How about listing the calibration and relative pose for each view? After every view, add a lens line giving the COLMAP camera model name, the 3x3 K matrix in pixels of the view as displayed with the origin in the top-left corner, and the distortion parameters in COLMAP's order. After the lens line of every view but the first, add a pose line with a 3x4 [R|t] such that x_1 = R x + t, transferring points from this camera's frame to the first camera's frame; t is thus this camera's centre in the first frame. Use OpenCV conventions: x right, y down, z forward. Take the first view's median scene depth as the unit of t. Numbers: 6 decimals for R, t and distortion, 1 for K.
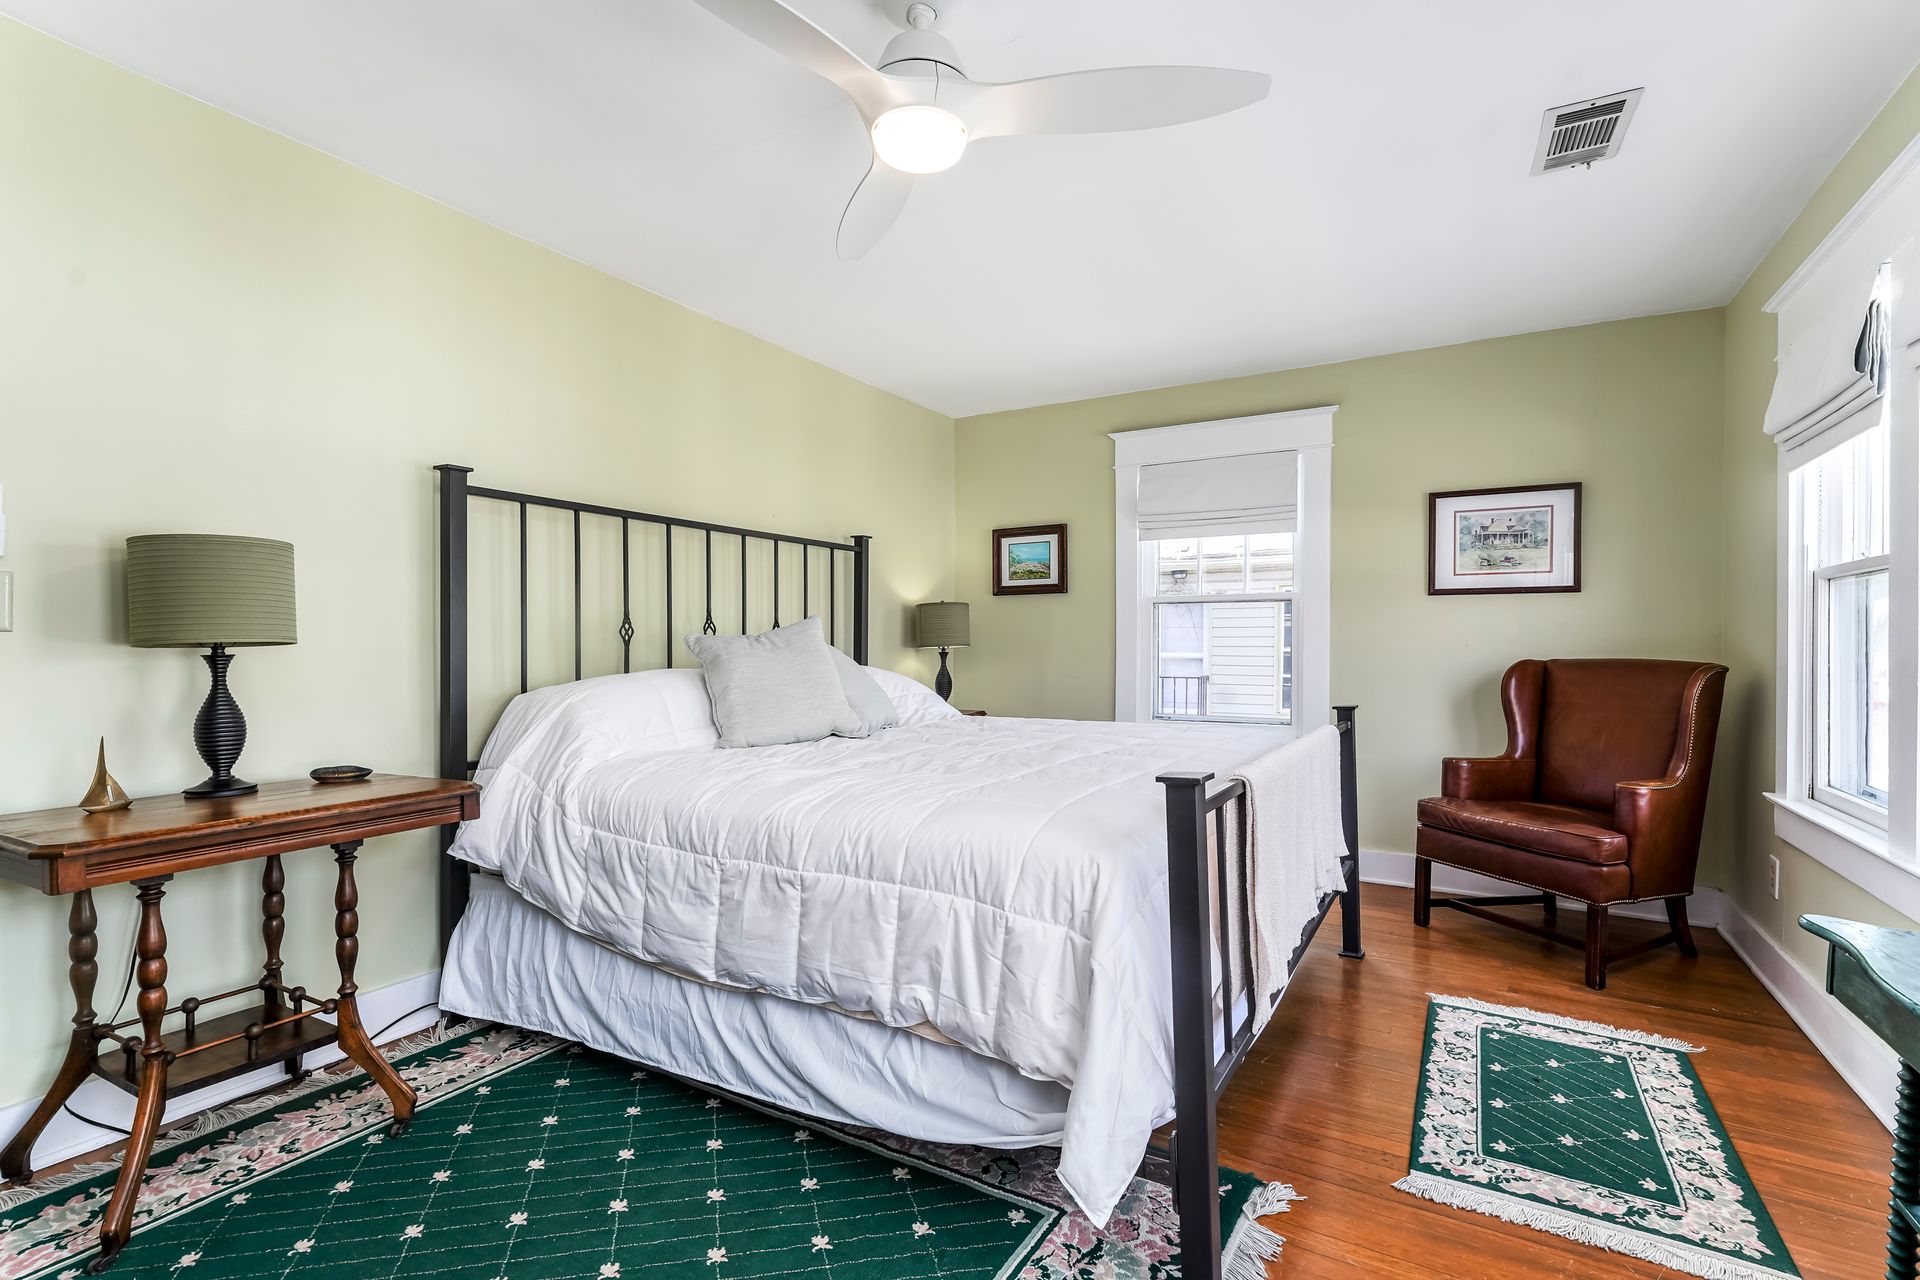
lens RADIAL K [[882.0, 0, 958.7], [0, 882.0, 642.2], [0, 0, 1]] dist [-0.003137, -0.000358]
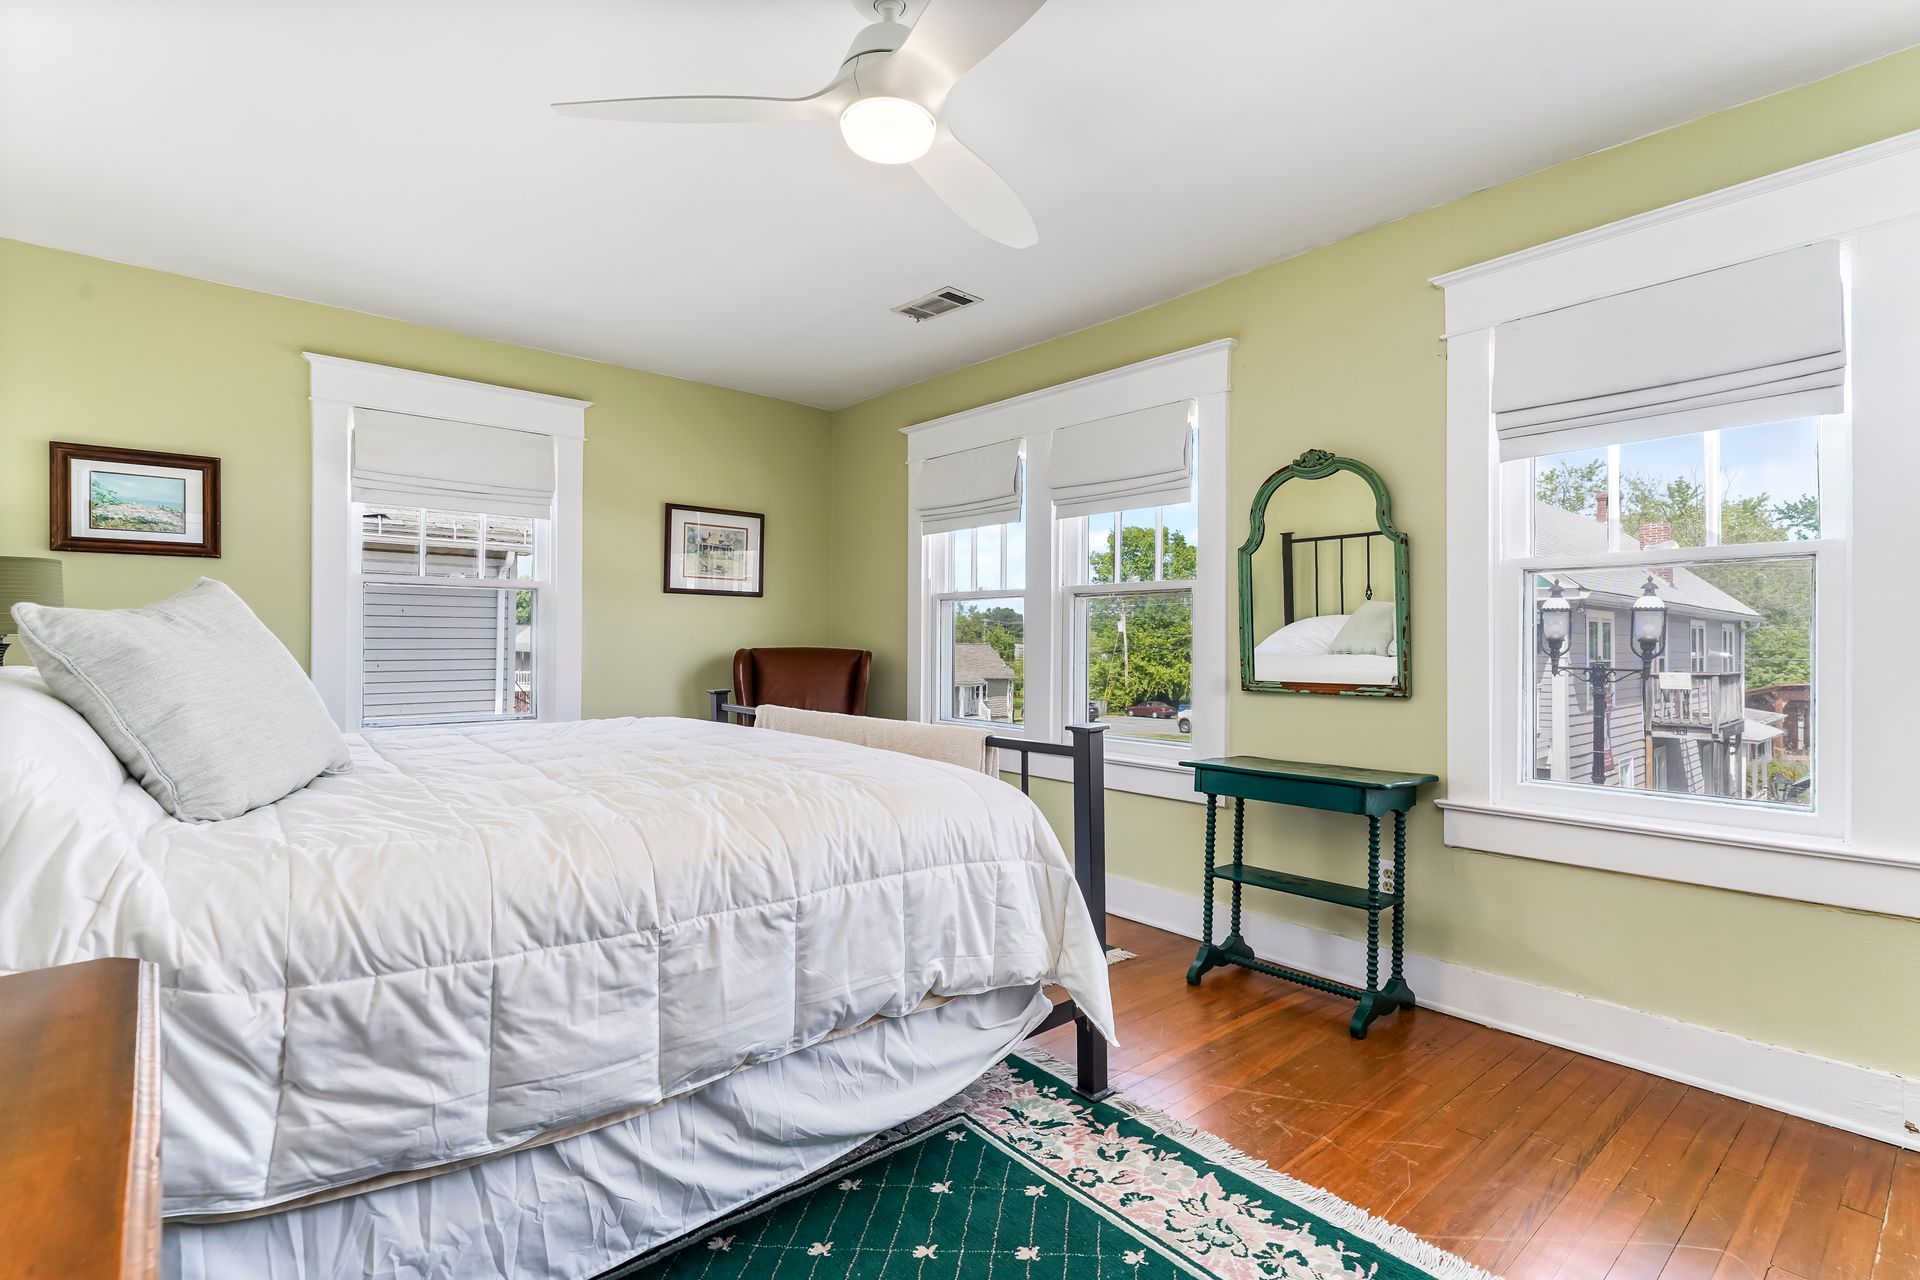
lens RADIAL K [[882.0, 0, 997.8], [0, 882.0, 631.3], [0, 0, 1]] dist [-0.003137, -0.000358]
pose [[0.311633, 0.012229, 0.950124, -0.829510], [-0.008768, 0.999912, -0.009994, 0.007170], [-0.950162, -0.005217, 0.311712, 0.488845]]
